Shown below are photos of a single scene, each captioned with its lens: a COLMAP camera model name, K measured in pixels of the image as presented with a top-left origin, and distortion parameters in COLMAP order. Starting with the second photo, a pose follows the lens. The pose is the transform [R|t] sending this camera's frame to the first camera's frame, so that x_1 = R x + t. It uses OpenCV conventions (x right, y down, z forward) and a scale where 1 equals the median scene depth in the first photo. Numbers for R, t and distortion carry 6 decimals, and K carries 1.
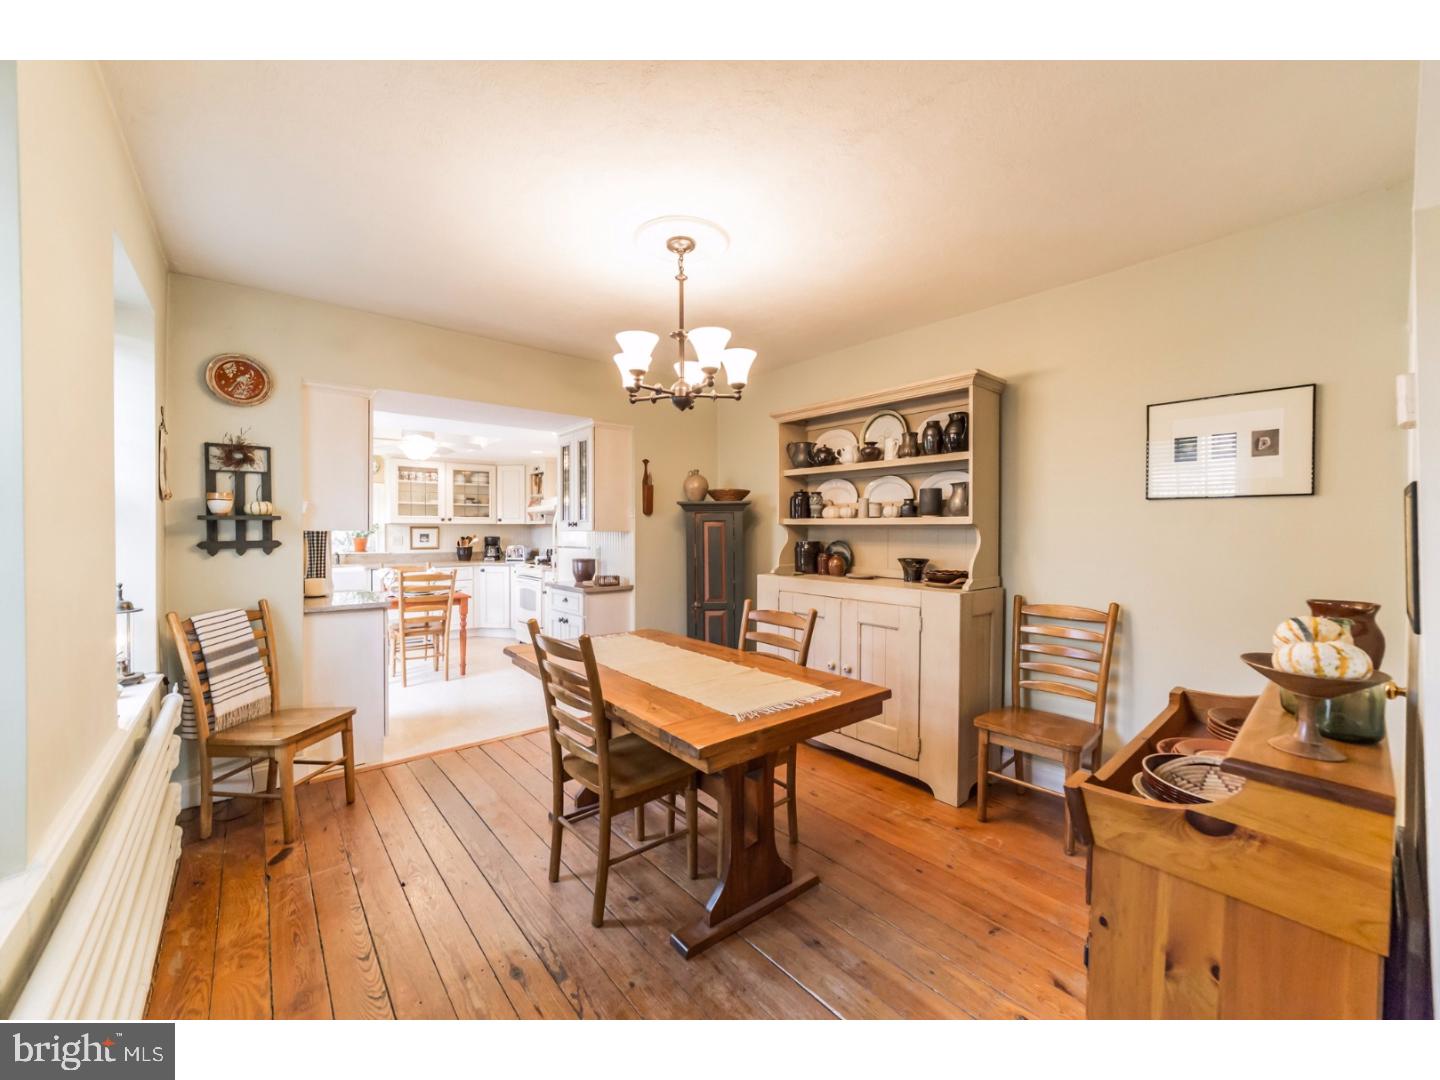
lens RADIAL K [[568.4, 0, 720.0], [0, 568.4, 540.0], [0, 0, 1]] dist [-0.015676, 0.000002]
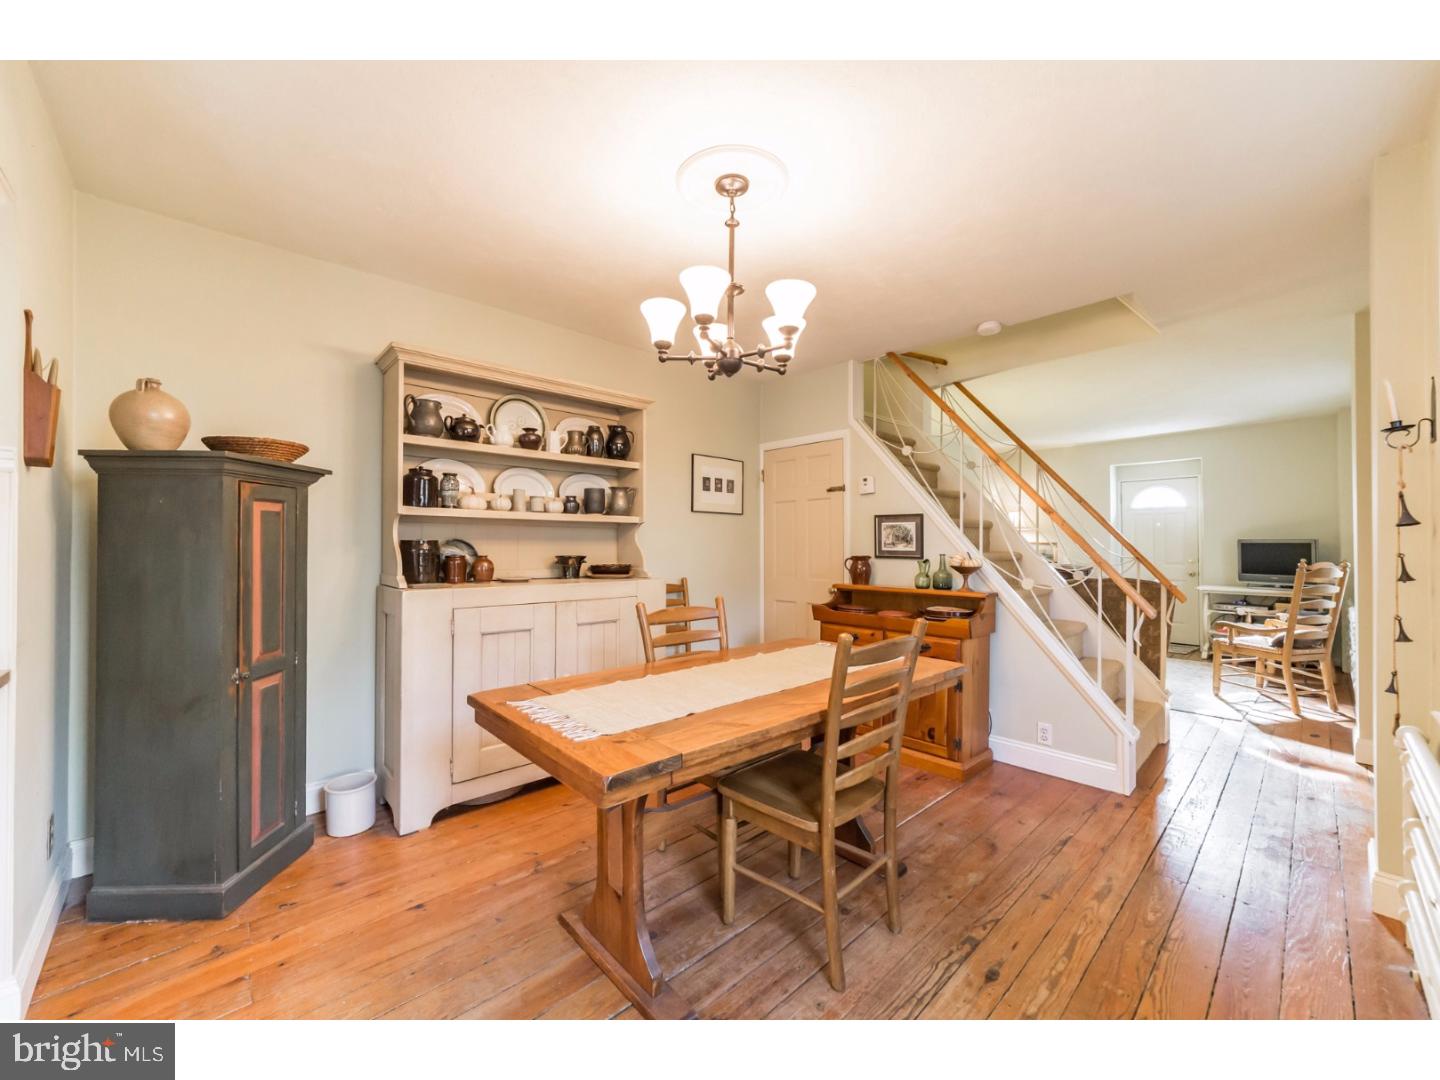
lens RADIAL K [[568.4, 0, 720.0], [0, 568.4, 540.0], [0, 0, 1]] dist [-0.015676, 0.000002]
pose [[-0.066428, 0.003993, 0.997783, -0.612606], [0.013965, 0.999898, -0.003072, 0.011090], [-0.997693, 0.013730, -0.066477, 0.719583]]
